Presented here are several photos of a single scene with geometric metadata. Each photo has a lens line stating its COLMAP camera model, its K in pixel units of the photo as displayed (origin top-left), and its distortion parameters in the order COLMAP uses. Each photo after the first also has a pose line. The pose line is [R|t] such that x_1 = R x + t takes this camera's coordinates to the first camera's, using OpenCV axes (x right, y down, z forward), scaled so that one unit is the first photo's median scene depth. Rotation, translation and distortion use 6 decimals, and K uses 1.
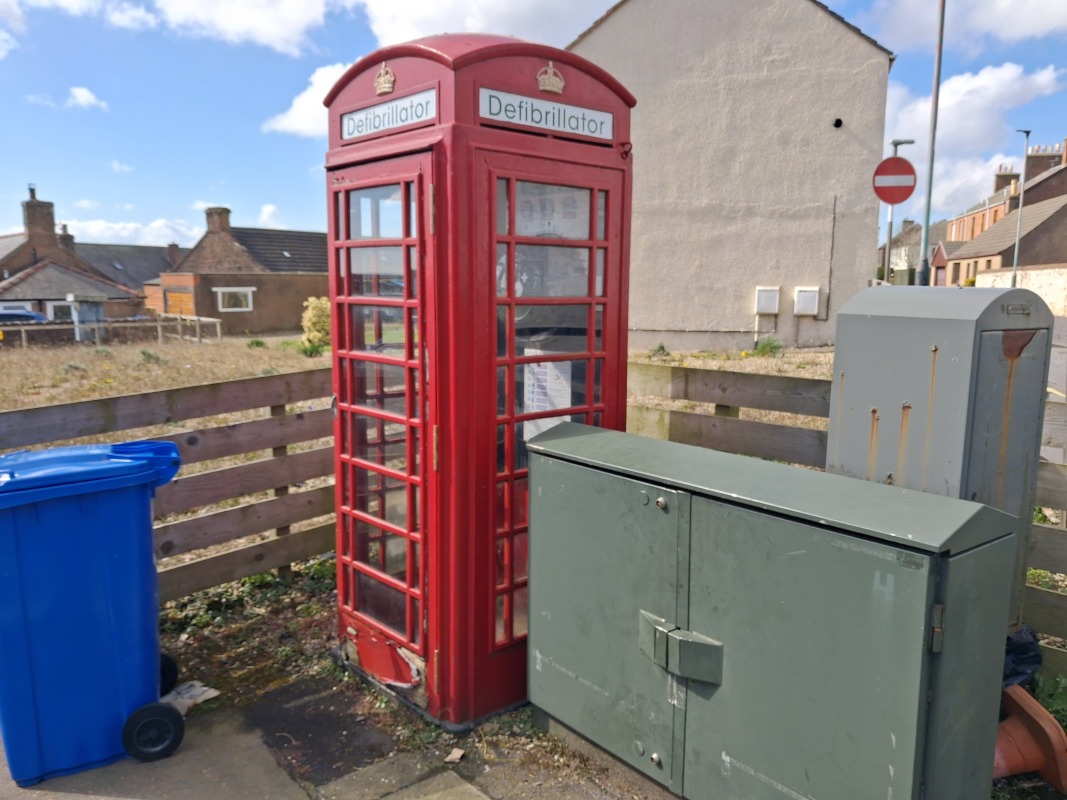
lens RADIAL K [[853.5, 0, 567.5], [0, 853.5, 393.8], [0, 0, 1]] dist [0.046589, -0.125643]
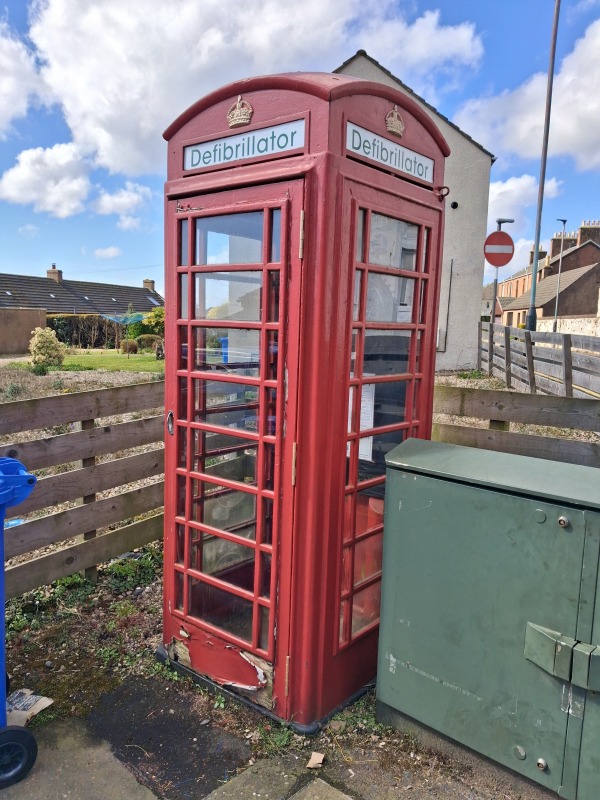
lens RADIAL K [[624.5, 0, 300.0], [0, 624.5, 400.0], [0, 0, 1]] dist [0.000922, 0.005497]
pose [[0.989566, 0.004216, 0.144017, -0.239566], [-0.003382, 0.999976, -0.006031, -0.010076], [-0.144039, 0.005481, 0.989557, 0.227140]]
